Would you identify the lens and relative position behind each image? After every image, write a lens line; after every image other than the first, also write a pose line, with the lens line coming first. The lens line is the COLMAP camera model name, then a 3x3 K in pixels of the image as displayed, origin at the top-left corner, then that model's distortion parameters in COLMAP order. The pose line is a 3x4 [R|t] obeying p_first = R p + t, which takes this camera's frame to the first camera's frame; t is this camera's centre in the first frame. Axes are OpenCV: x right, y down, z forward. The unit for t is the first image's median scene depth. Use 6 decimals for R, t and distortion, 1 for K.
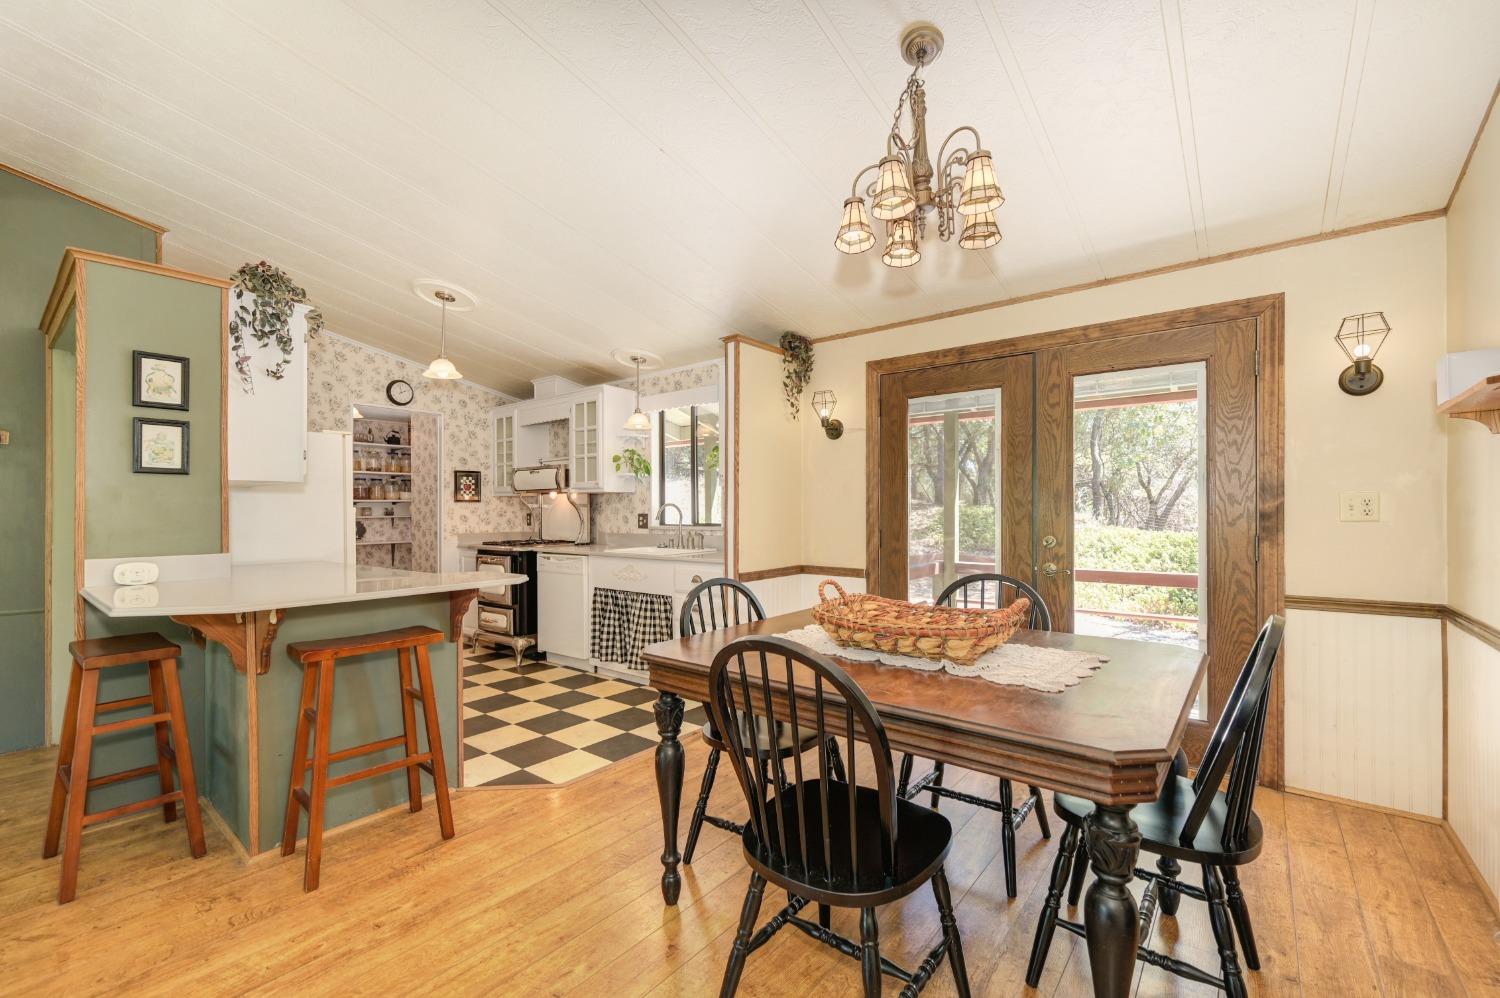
lens RADIAL K [[627.4, 0, 757.8], [0, 627.4, 506.1], [0, 0, 1]] dist [0.001730, -0.000210]
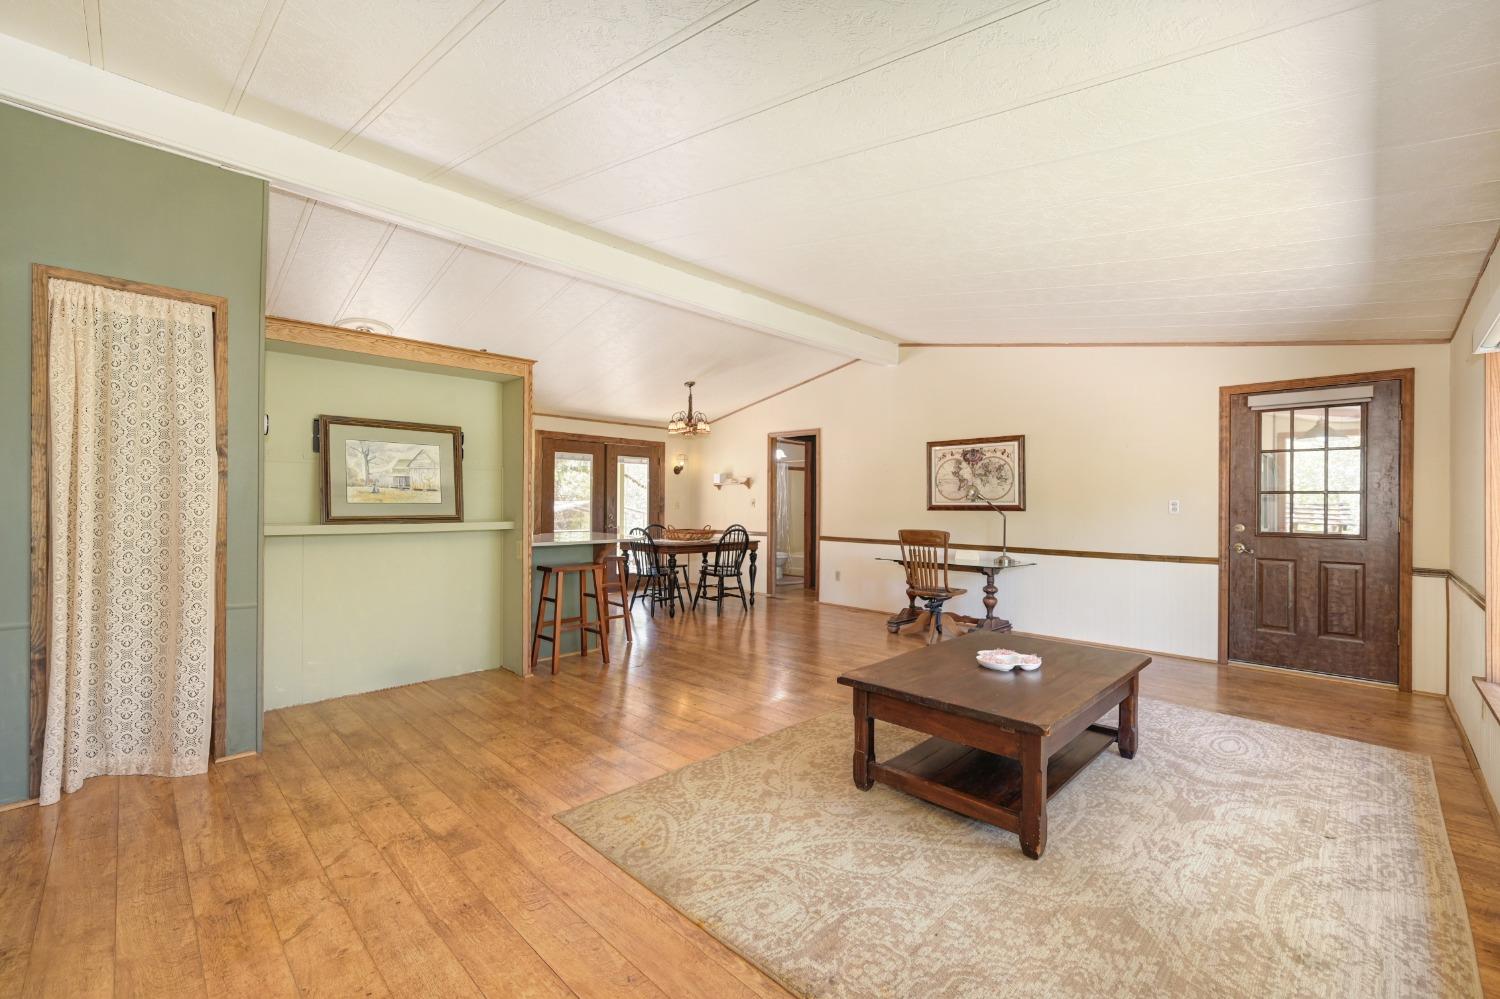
lens RADIAL K [[627.4, 0, 757.8], [0, 627.4, 506.6], [0, 0, 1]] dist [0.001730, -0.000210]
pose [[0.106260, 0.003077, 0.994334, -2.117839], [-0.013763, 0.999904, -0.001624, 0.010699], [-0.994243, -0.013512, 0.106292, 0.101516]]
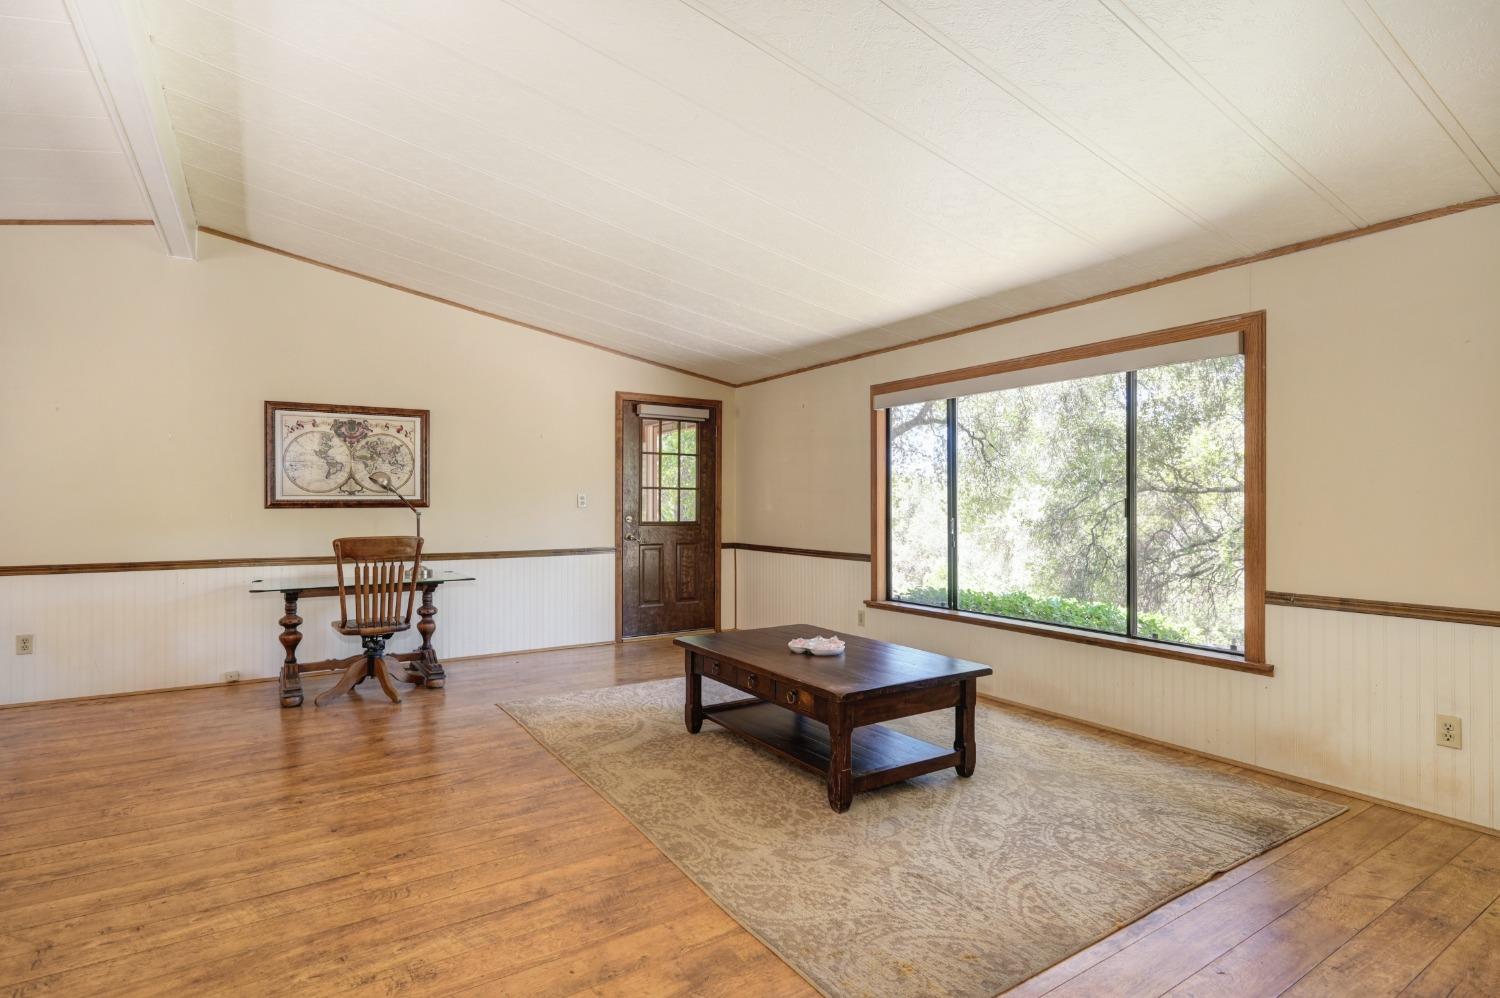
lens RADIAL K [[751.7, 0, 757.8], [0, 751.7, 502.3], [0, 0, 1]] dist [-0.002242, -0.000481]
pose [[-0.949816, 0.004506, 0.312776, -1.464442], [0.002465, 0.999973, -0.006920, 0.013207], [-0.312799, -0.005801, -0.949802, 0.946280]]
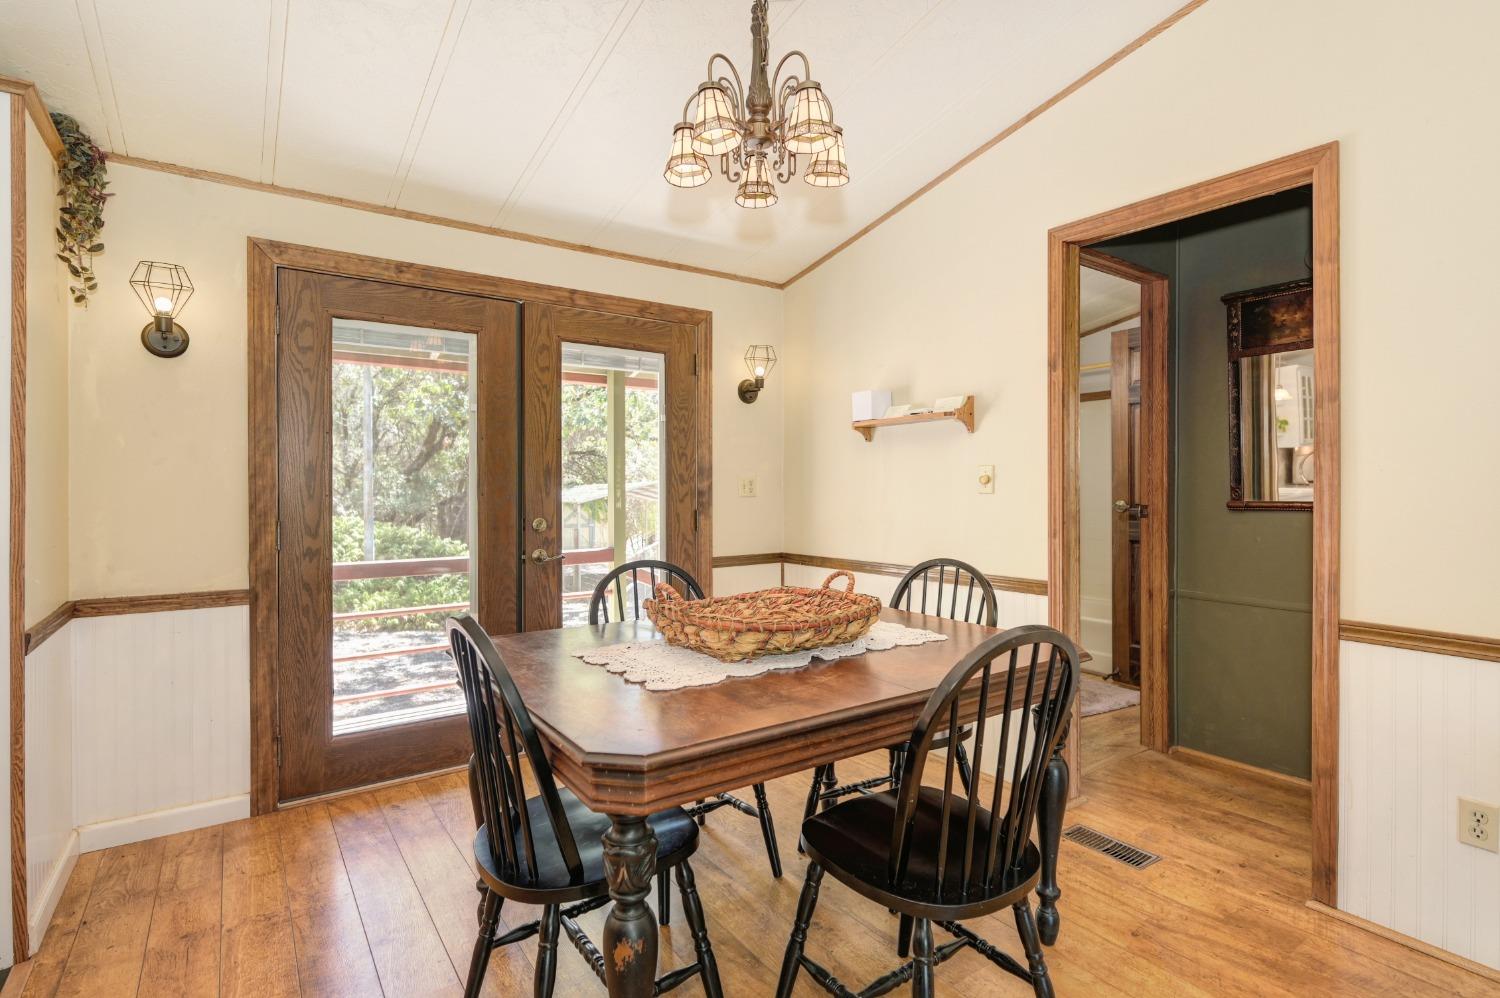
lens RADIAL K [[724.4, 0, 749.2], [0, 724.4, 488.6], [0, 0, 1]] dist [0.001147, 0.000348]
pose [[0.284875, -0.000606, 0.958564, -0.419628], [-0.005176, 0.999984, 0.002171, 0.002773], [-0.958551, -0.005580, 0.284868, 0.436940]]
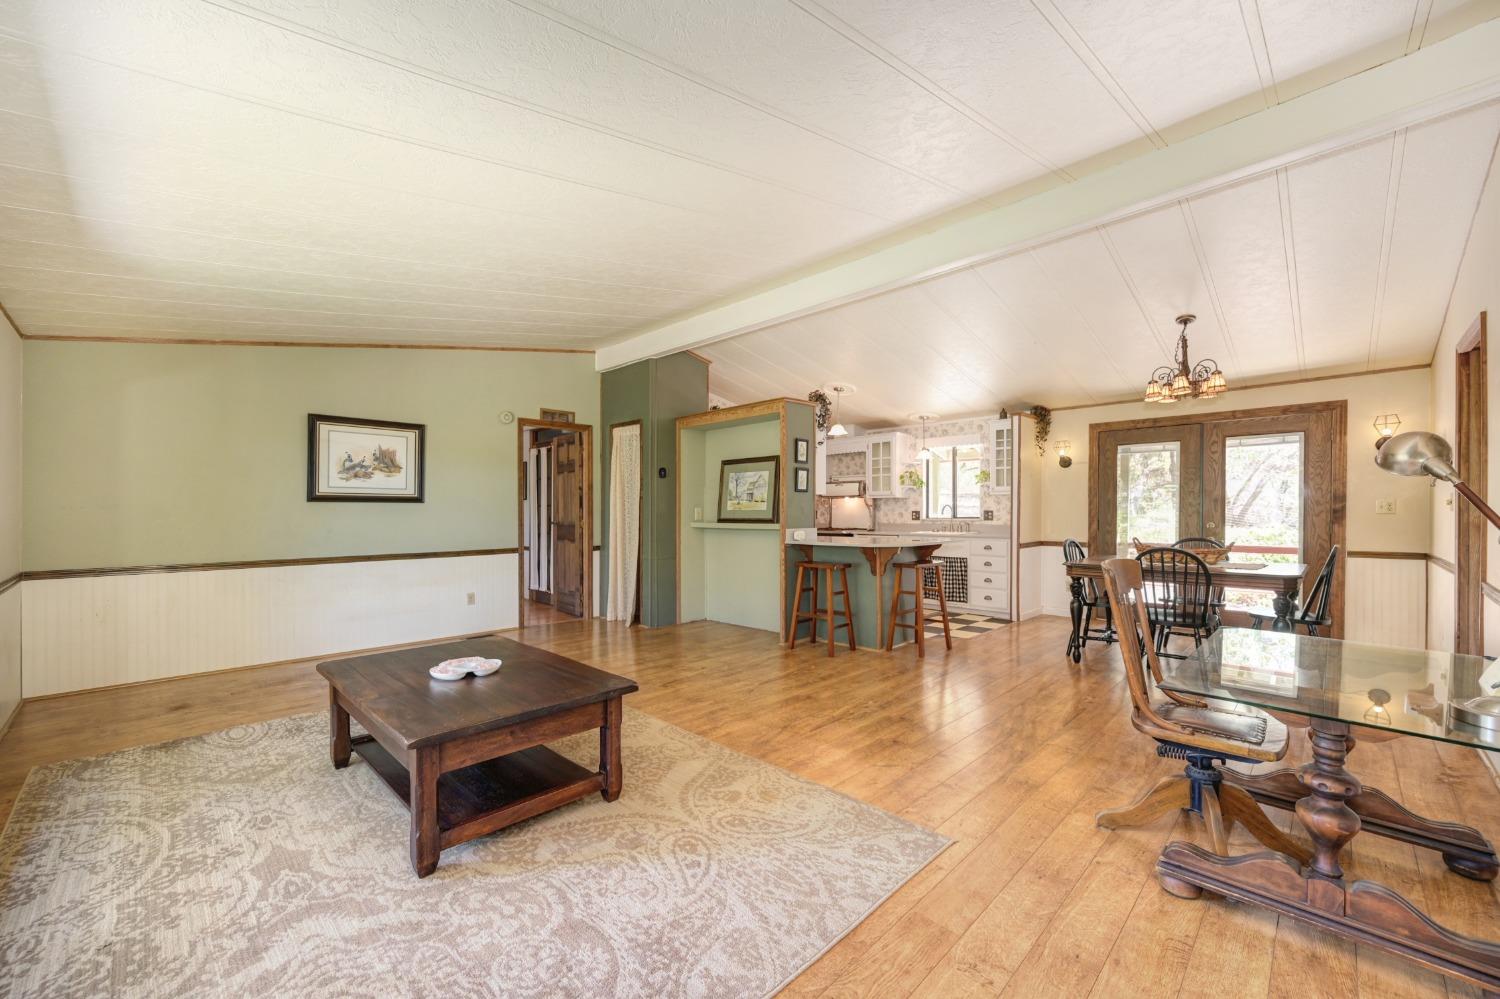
lens RADIAL K [[596.7, 0, 749.3], [0, 596.7, 515.6], [0, 0, 1]] dist [-0.003852, 0.000353]
pose [[0.994205, 0.001773, -0.107483, -0.720962], [-0.000143, 0.999885, 0.015169, 0.001294], [0.107498, -0.015066, 0.994091, -0.924401]]
